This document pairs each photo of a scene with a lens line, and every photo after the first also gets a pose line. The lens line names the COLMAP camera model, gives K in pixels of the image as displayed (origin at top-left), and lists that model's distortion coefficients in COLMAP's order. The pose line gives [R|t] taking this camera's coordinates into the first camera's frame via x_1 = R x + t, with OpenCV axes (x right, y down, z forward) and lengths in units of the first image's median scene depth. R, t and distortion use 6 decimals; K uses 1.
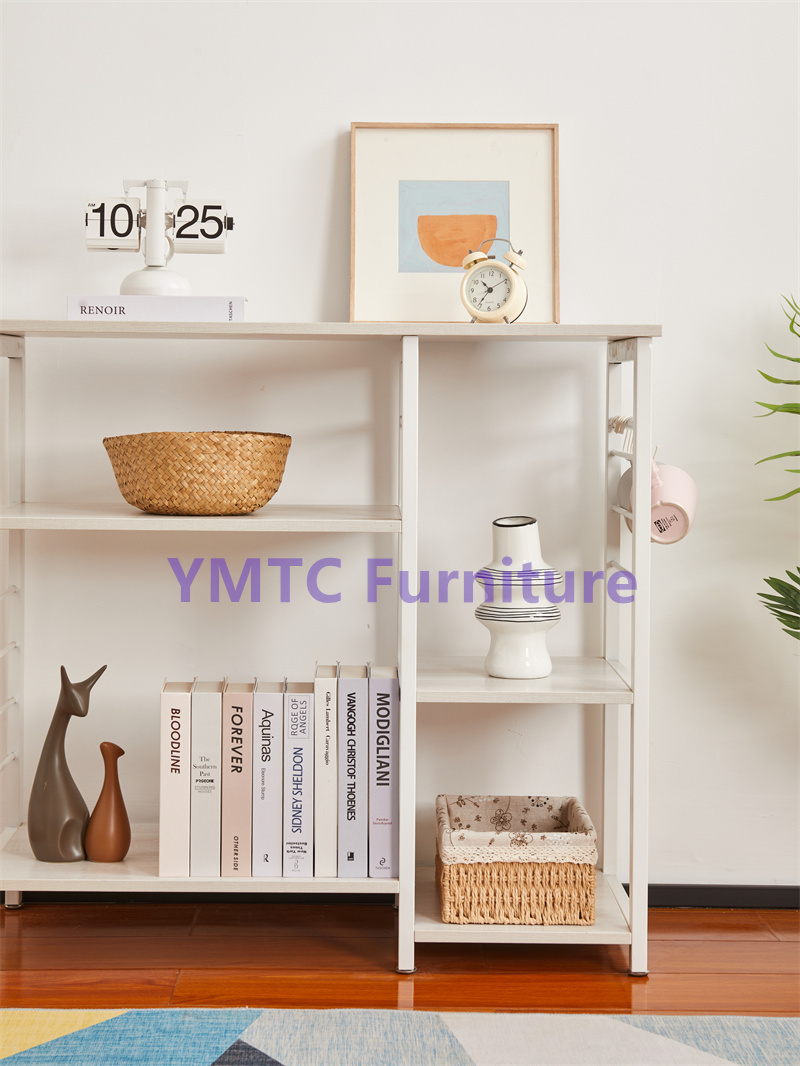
lens RADIAL K [[2206.8, 0, 394.6], [0, 2206.8, 473.6], [0, 0, 1]] dist [0.092200, 0.025165]
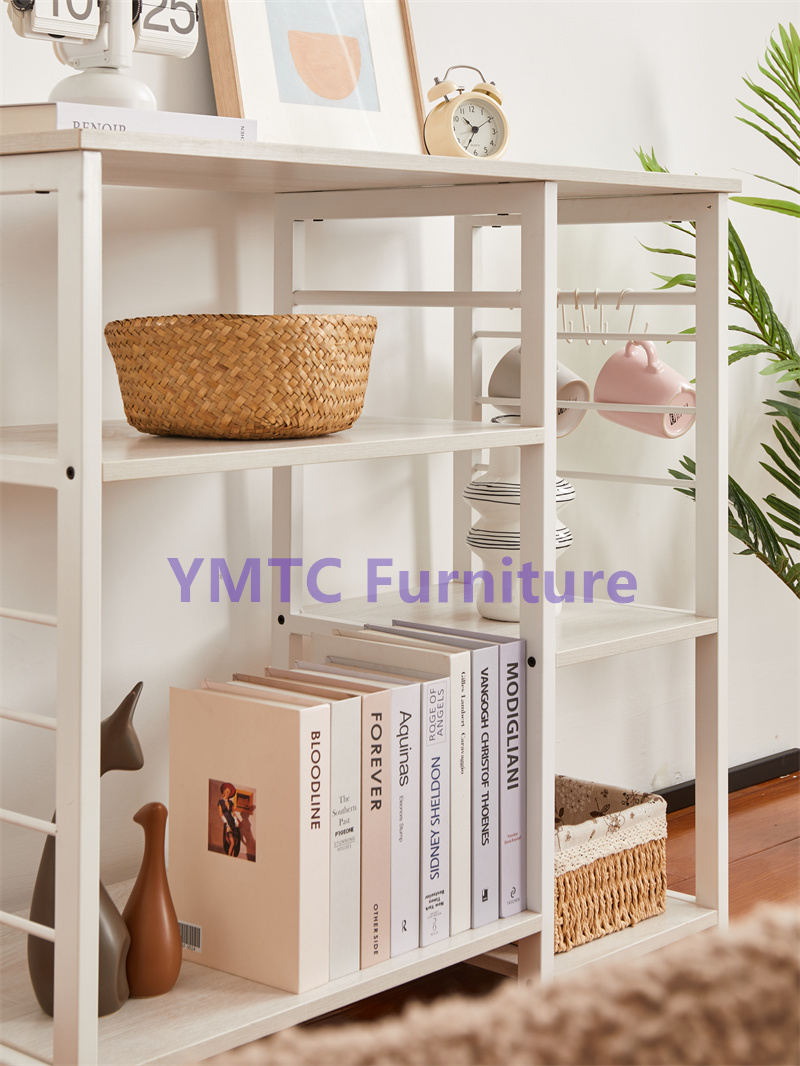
lens RADIAL K [[1956.0, 0, 402.1], [0, 1956.0, 294.6], [0, 0, 1]] dist [0.064105, -0.059142]
pose [[0.688547, -0.008503, 0.725142, -0.505369], [0.033897, 0.999216, -0.020469, -0.011607], [-0.724399, 0.038674, 0.688295, 0.568843]]
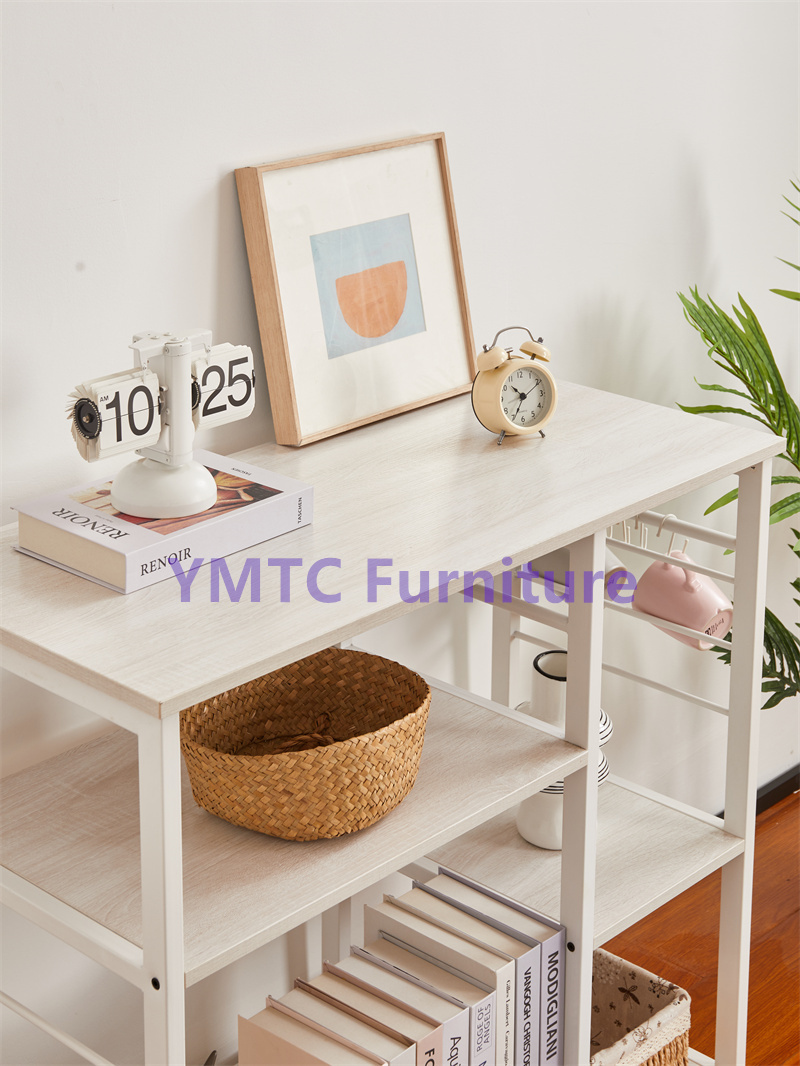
lens RADIAL K [[2041.4, 0, 399.8], [0, 2041.4, 264.9], [0, 0, 1]] dist [0.058349, 0.055530]
pose [[0.691819, -0.173035, 0.701032, -0.519063], [0.030540, 0.977006, 0.211014, -0.300122], [-0.721425, -0.124574, 0.681195, 0.565259]]
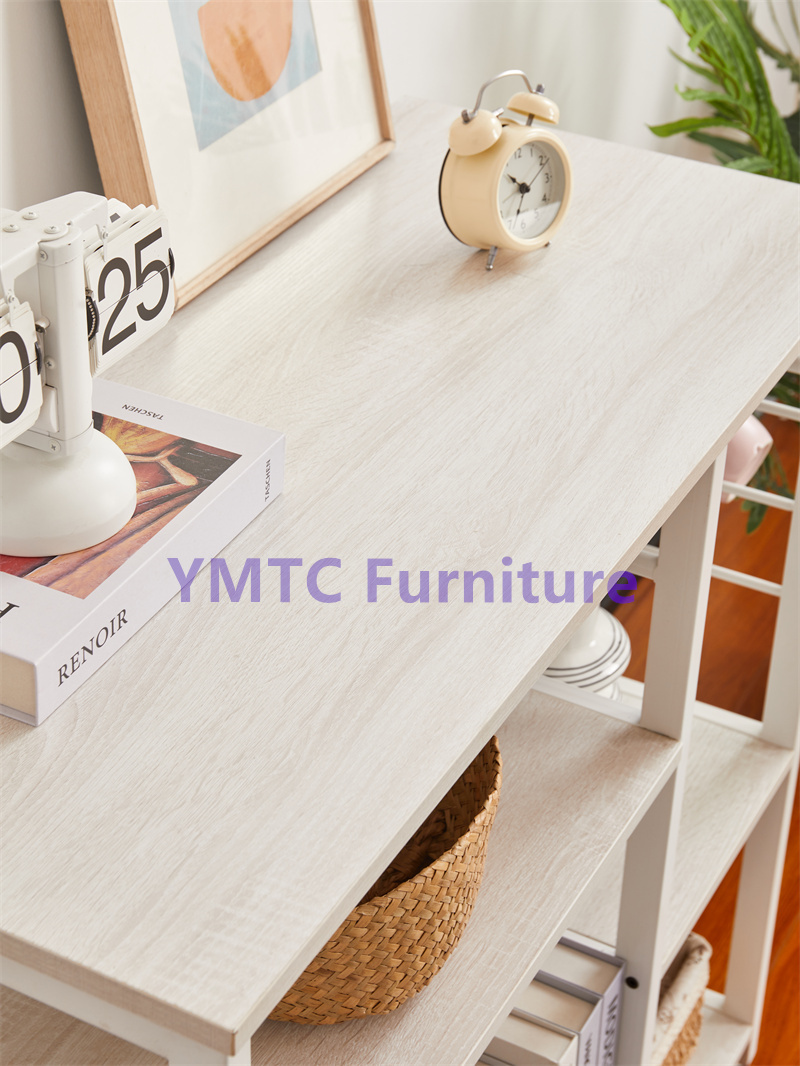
lens RADIAL K [[2206.8, 0, 394.6], [0, 2206.8, 473.6], [0, 0, 1]] dist [0.092200, 0.025165]
pose [[0.488461, -0.459079, 0.742059, -0.378325], [0.015069, 0.854725, 0.518862, -0.296495], [-0.872456, -0.242262, 0.424418, 0.844384]]
